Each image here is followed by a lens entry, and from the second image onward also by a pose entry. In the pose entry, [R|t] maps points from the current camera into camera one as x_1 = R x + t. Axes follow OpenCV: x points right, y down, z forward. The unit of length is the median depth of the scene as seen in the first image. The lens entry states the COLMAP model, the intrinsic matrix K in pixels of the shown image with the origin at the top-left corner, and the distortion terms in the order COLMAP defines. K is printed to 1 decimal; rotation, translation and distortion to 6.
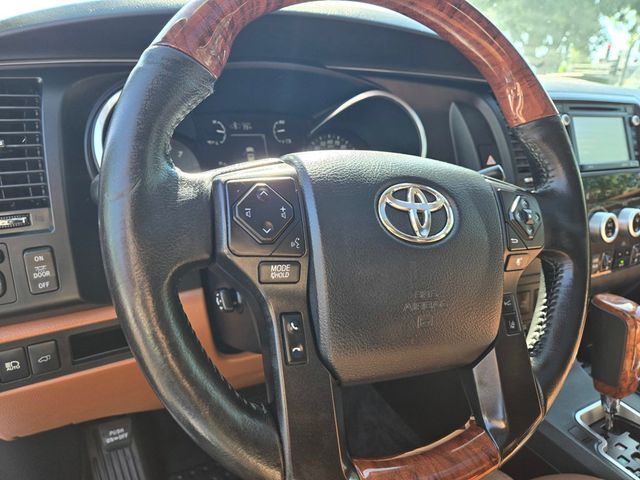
lens RADIAL K [[432.3, 0, 320.0], [0, 432.3, 240.0], [0, 0, 1]] dist [0.059787, -0.055236]
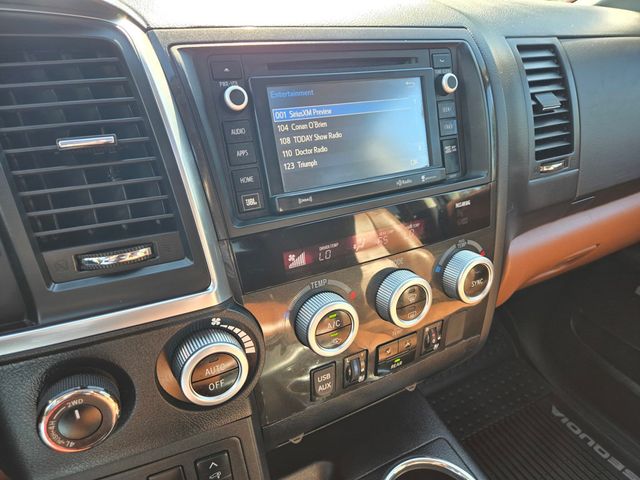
lens RADIAL K [[432.3, 0, 320.0], [0, 432.3, 240.0], [0, 0, 1]] dist [0.059787, -0.055236]
pose [[0.999764, -0.021282, -0.004313, 1.044520], [0.021702, 0.986241, 0.163885, -0.330535], [0.000765, -0.163940, 0.986470, 0.892230]]
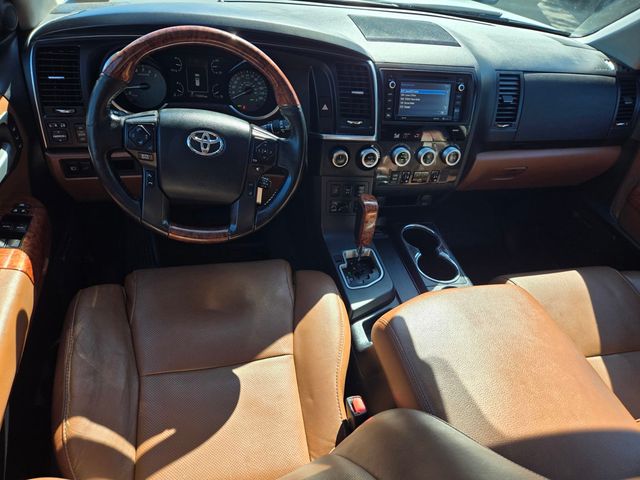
lens RADIAL K [[432.3, 0, 320.0], [0, 432.3, 240.0], [0, 0, 1]] dist [0.059787, -0.055236]
pose [[0.968248, 0.215555, -0.126613, 1.018143], [-0.163429, 0.929051, 0.331895, -0.379476], [0.189172, -0.300665, 0.934780, -1.130783]]
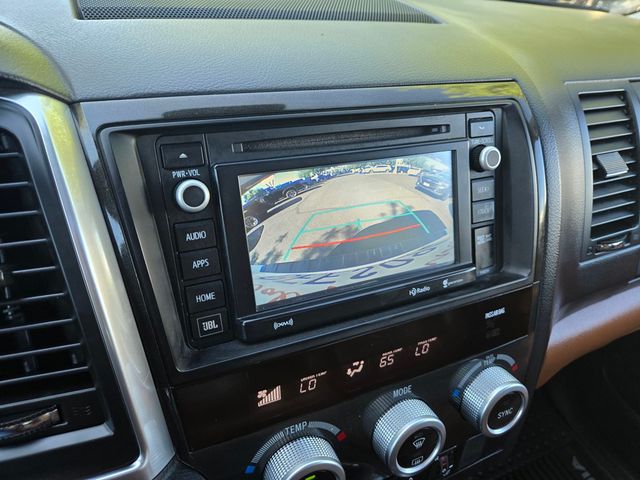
lens RADIAL K [[432.3, 0, 320.0], [0, 432.3, 240.0], [0, 0, 1]] dist [0.059787, -0.055236]
pose [[0.997482, 0.045755, -0.054182, 1.091913], [-0.033499, 0.977410, 0.208679, -0.507808], [0.062507, -0.206338, 0.976482, 1.123691]]
